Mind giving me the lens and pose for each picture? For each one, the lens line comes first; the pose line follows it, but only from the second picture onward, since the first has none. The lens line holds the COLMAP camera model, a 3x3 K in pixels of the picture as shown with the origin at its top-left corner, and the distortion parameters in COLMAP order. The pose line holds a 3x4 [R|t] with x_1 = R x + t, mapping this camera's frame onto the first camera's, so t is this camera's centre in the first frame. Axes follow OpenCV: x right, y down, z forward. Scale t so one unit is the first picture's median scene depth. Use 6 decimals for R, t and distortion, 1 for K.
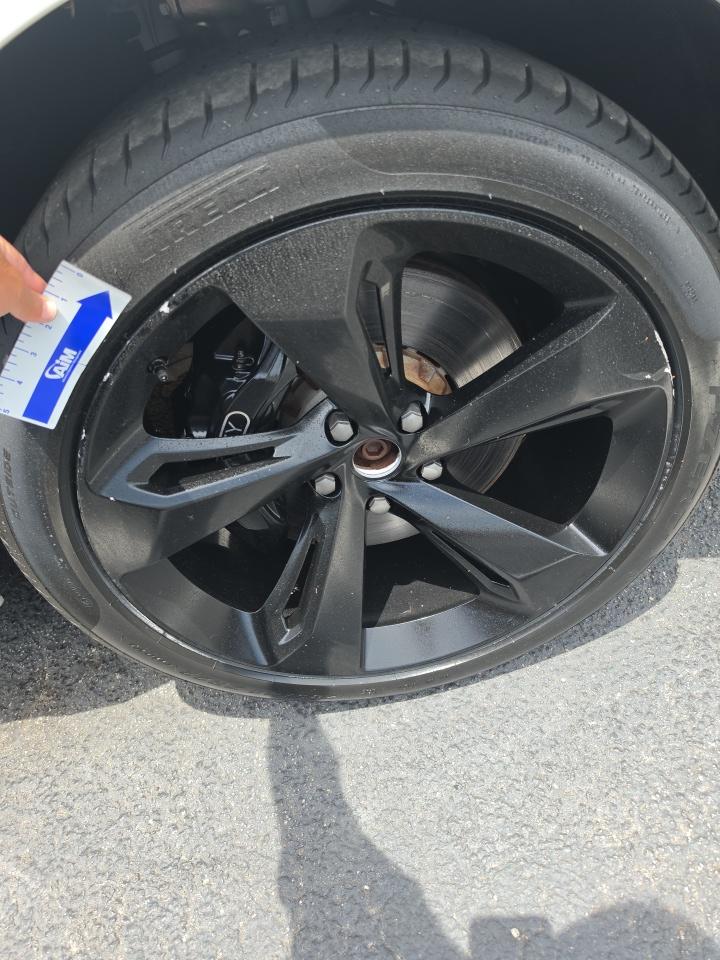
lens RADIAL K [[724.5, 0, 371.9], [0, 724.5, 493.5], [0, 0, 1]] dist [0.078871, -0.166654]
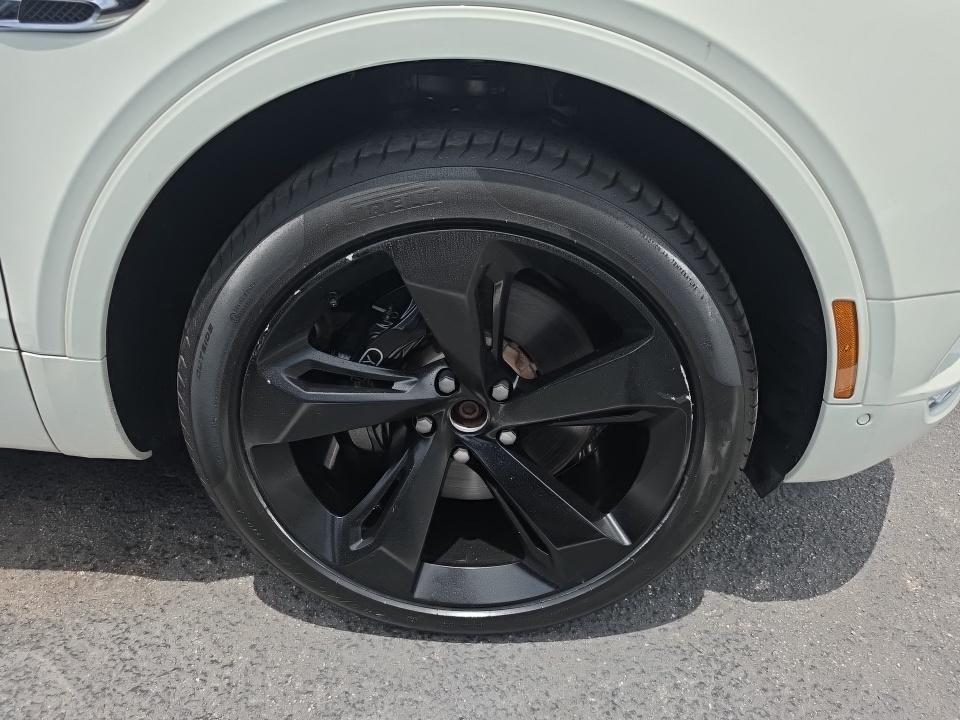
lens RADIAL K [[724.5, 0, 480.0], [0, 724.5, 360.0], [0, 0, 1]] dist [0.078871, -0.166654]
pose [[0.964394, 0.254806, -0.070831, 0.084819], [-0.264382, 0.935687, -0.233649, 0.140896], [0.006741, 0.244057, 0.969738, -0.250212]]
